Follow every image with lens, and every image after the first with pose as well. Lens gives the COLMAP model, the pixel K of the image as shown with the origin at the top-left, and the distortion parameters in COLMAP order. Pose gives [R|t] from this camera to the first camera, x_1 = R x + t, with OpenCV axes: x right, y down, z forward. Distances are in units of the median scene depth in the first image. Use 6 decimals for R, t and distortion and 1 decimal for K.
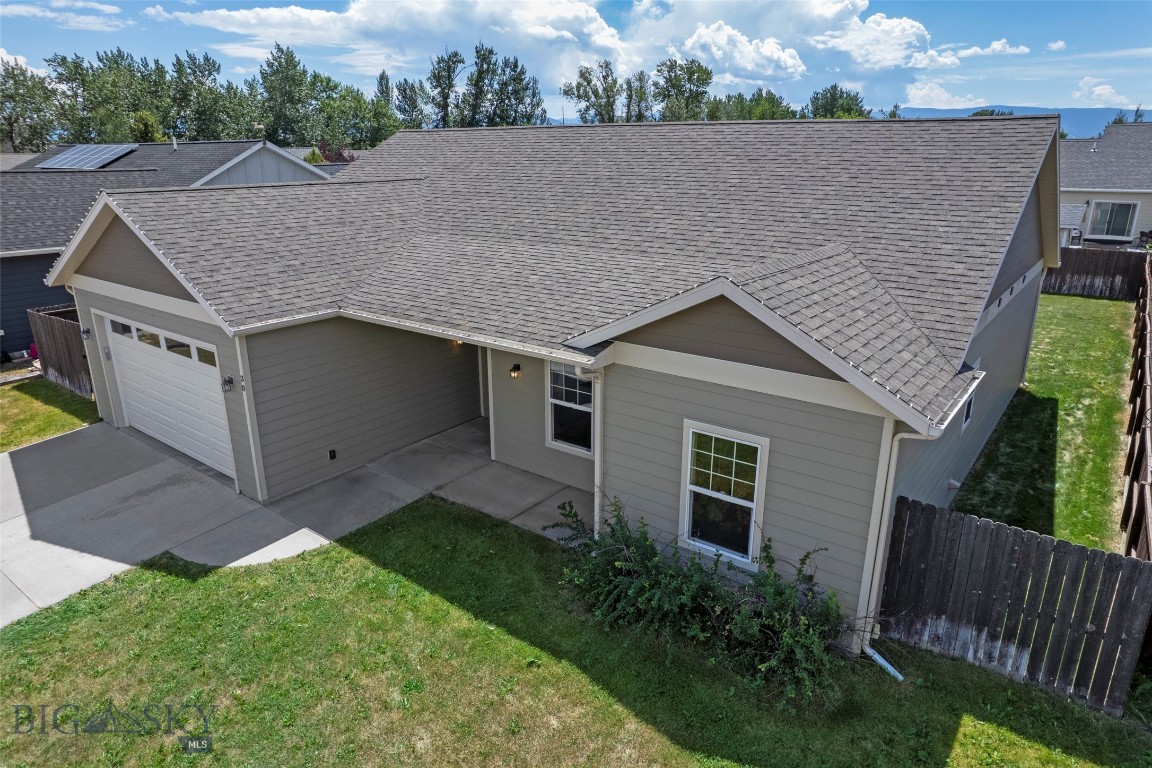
lens RADIAL K [[738.8, 0, 576.0], [0, 738.8, 384.0], [0, 0, 1]] dist [-0.082551, 0.068593]
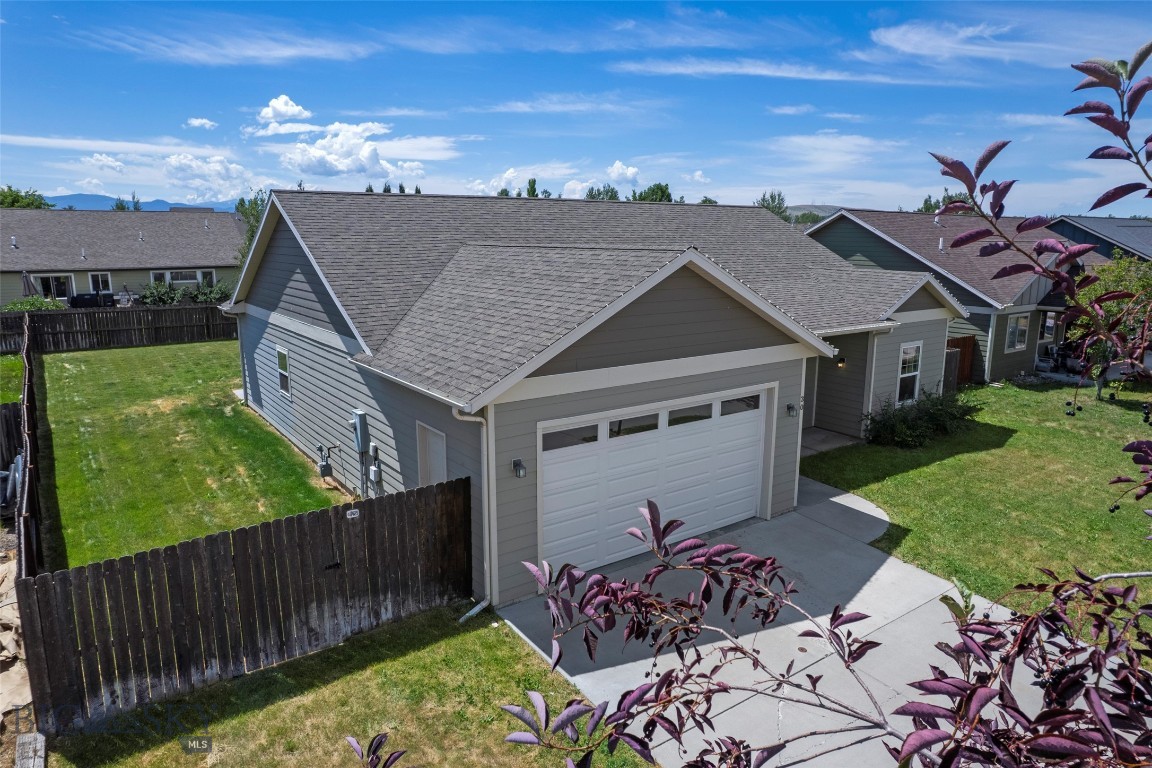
lens RADIAL K [[738.8, 0, 576.0], [0, 738.8, 384.0], [0, 0, 1]] dist [-0.082551, 0.068593]
pose [[0.287272, -0.187614, 0.939296, -0.208384], [0.286248, 0.952632, 0.102732, -0.032165], [-0.914077, 0.239359, 0.327368, 0.116683]]
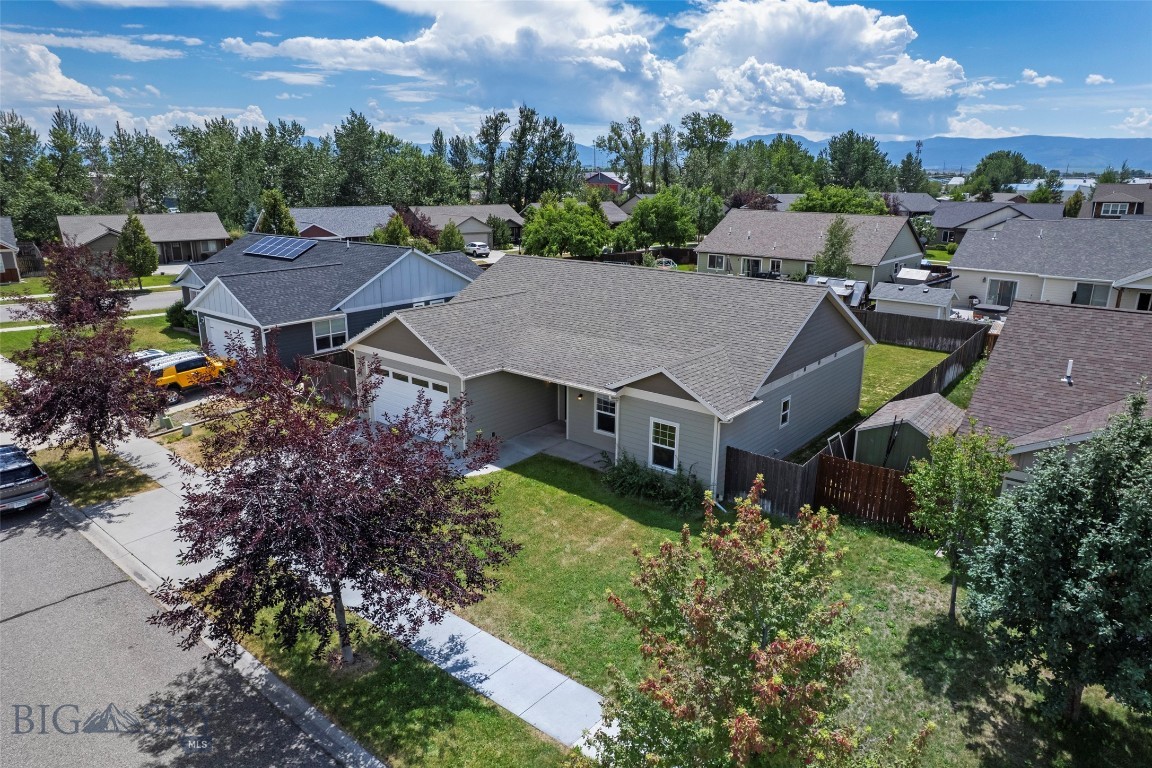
lens RADIAL K [[738.8, 0, 576.0], [0, 738.8, 384.0], [0, 0, 1]] dist [-0.082551, 0.068593]
pose [[0.999188, 0.018098, -0.036005, -0.002402], [-0.019278, 0.999278, -0.032724, 0.002122], [0.035386, 0.033392, 0.998816, -0.160916]]
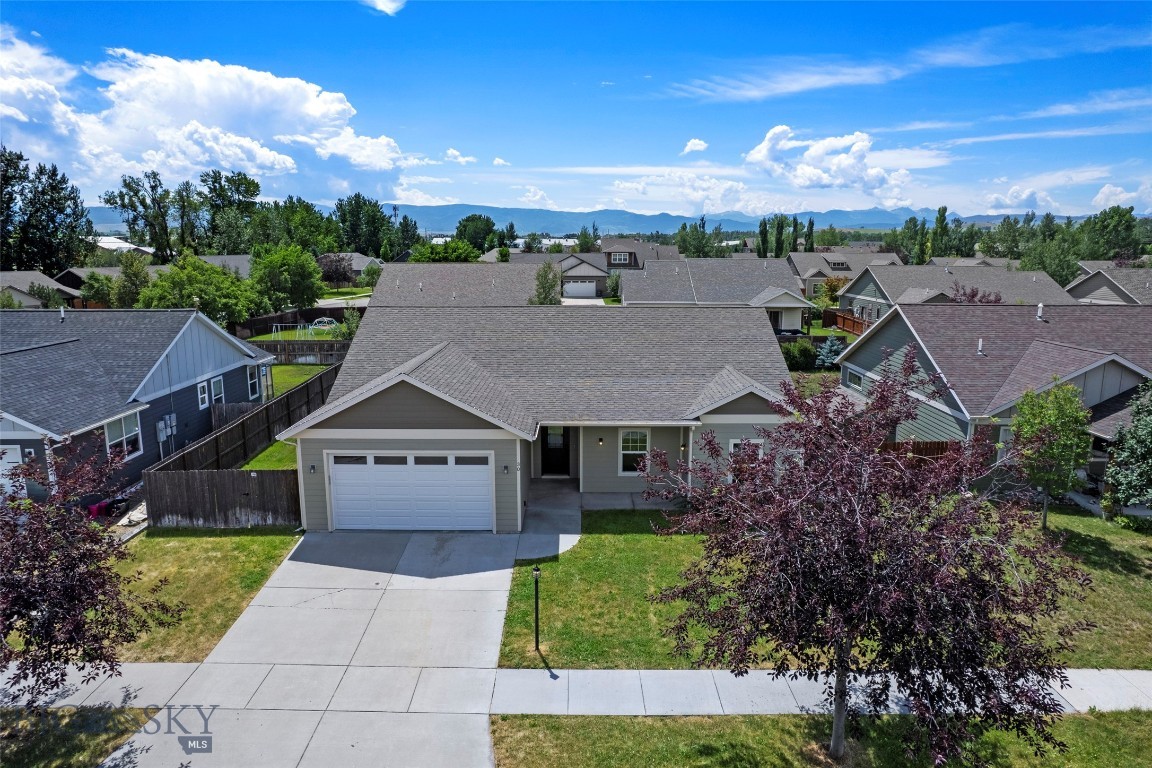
lens RADIAL K [[738.8, 0, 576.0], [0, 738.8, 384.0], [0, 0, 1]] dist [-0.082551, 0.068593]
pose [[0.794691, -0.108965, 0.597154, -0.180977], [0.180165, 0.981767, -0.060615, -0.008497], [-0.579661, 0.155756, 0.799833, -0.080661]]
